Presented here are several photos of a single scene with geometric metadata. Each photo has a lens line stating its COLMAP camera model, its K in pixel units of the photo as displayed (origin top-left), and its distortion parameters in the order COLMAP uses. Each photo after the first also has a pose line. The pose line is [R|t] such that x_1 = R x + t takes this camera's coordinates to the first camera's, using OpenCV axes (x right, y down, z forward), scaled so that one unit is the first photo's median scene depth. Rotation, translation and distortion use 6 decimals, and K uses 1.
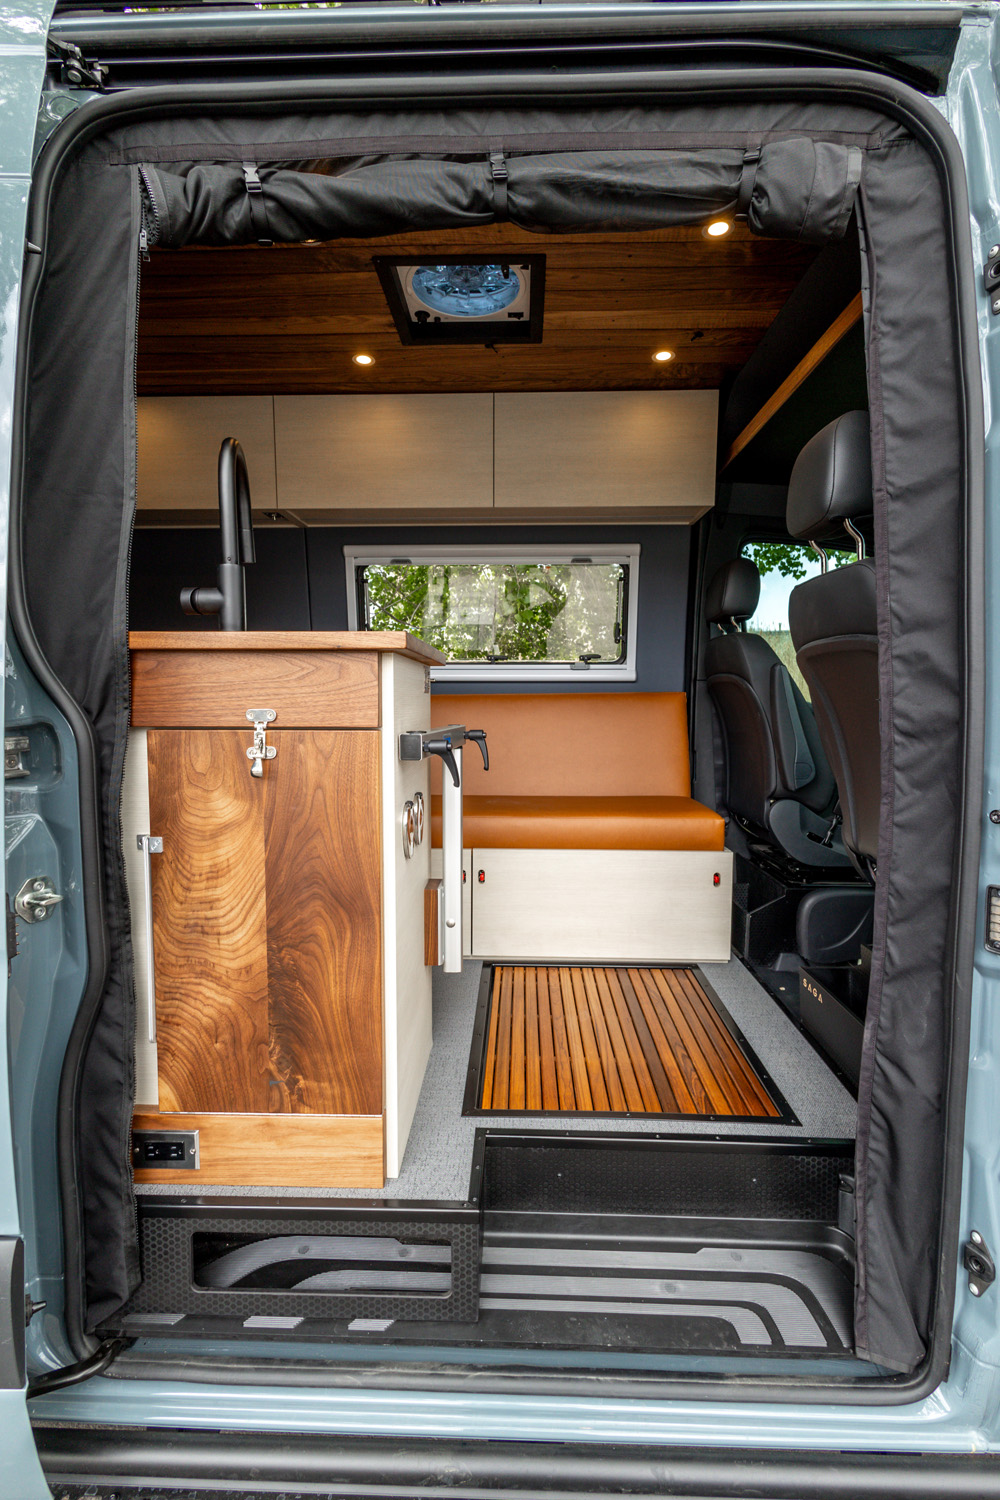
lens RADIAL K [[722.4, 0, 500.0], [0, 722.4, 750.0], [0, 0, 1]] dist [0.014070, -0.001223]
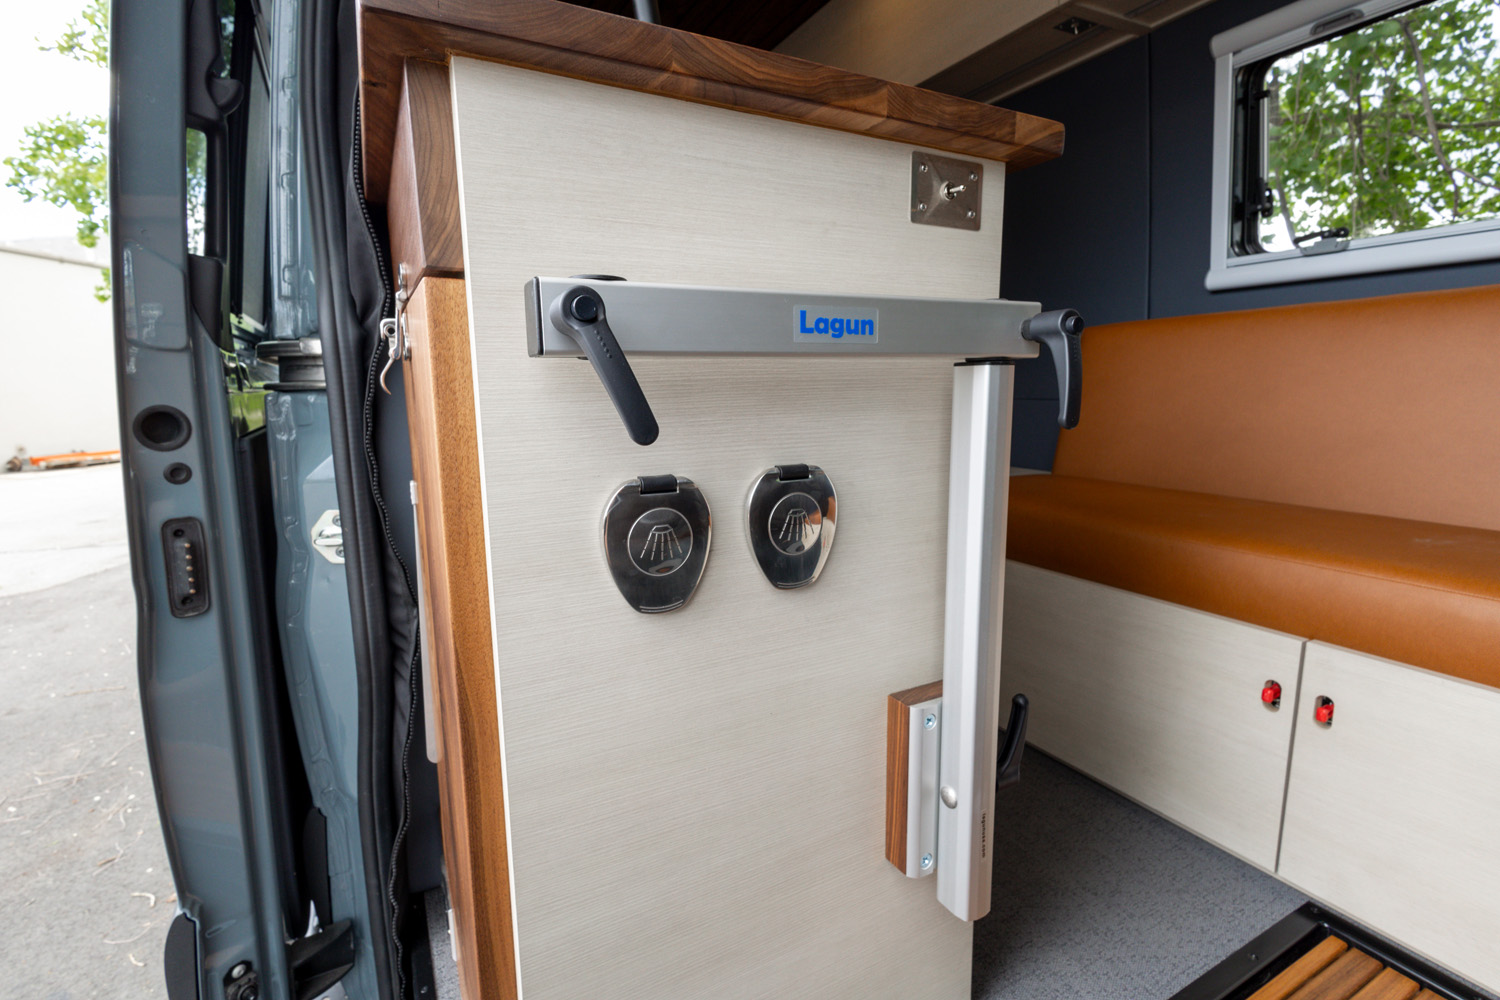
lens RADIAL K [[703.1, 0, 750.0], [0, 703.1, 500.0], [0, 0, 1]] dist [0.009014, -0.001116]
pose [[0.502232, 0.132518, -0.854519, 0.153111], [-0.052338, 0.991035, 0.122928, 0.024546], [0.863148, -0.017015, 0.504665, 0.564285]]
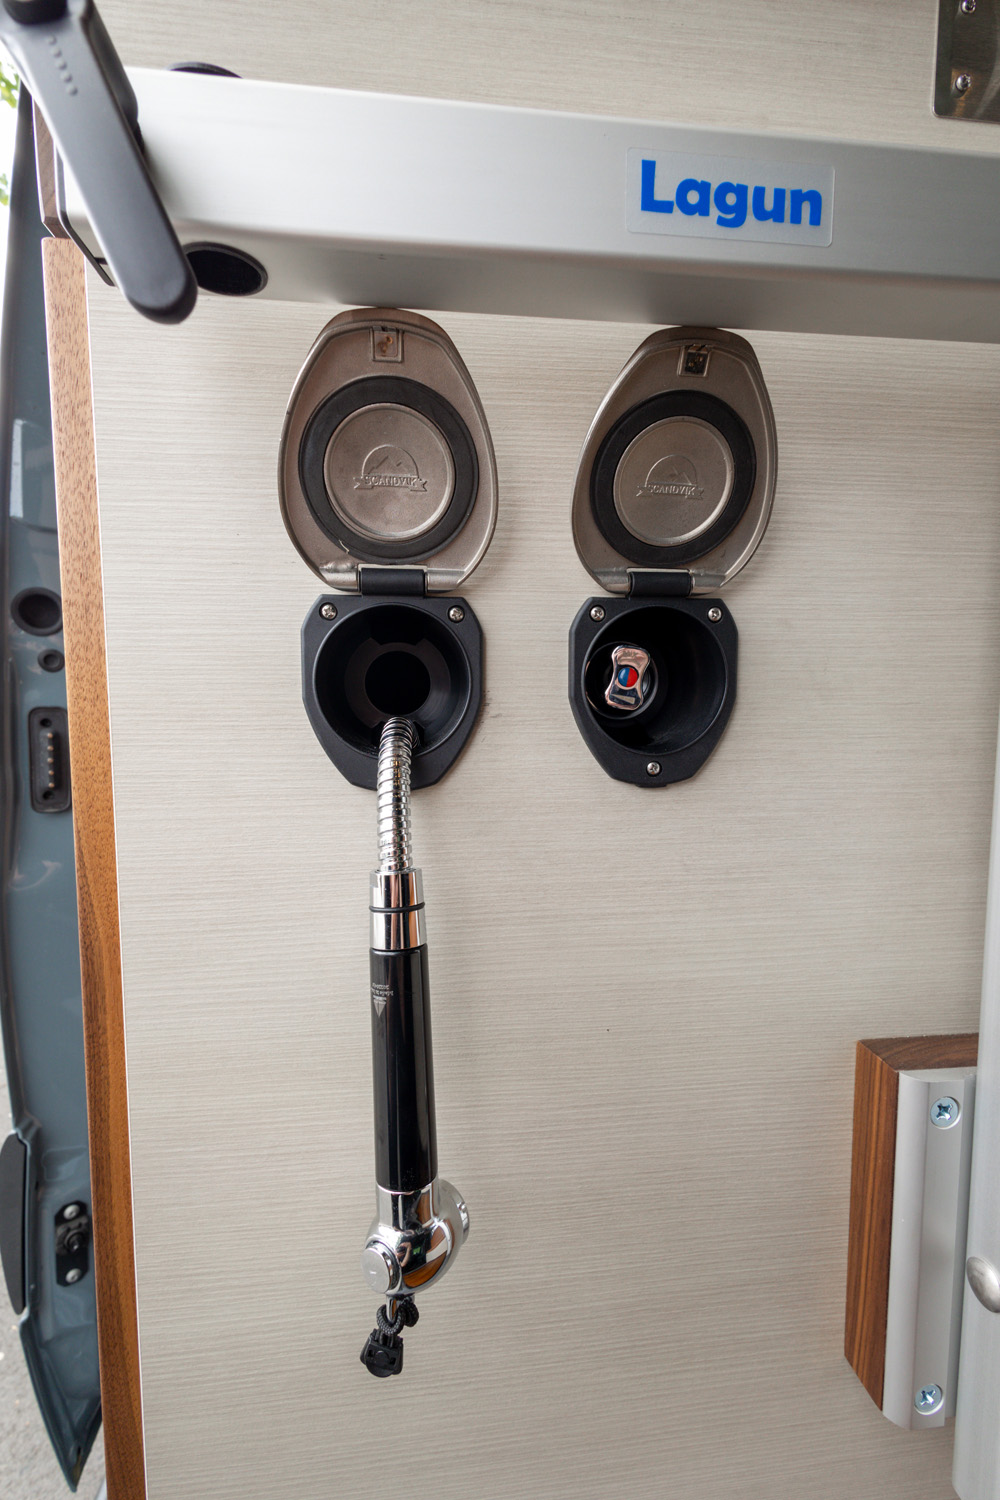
lens RADIAL K [[703.1, 0, 500.0], [0, 703.1, 750.0], [0, 0, 1]] dist [0.009014, -0.001116]
pose [[0.164609, 0.089243, -0.982313, 0.067799], [-0.082281, 0.993670, 0.076486, 0.073785], [0.982921, 0.068235, 0.170910, 0.661714]]
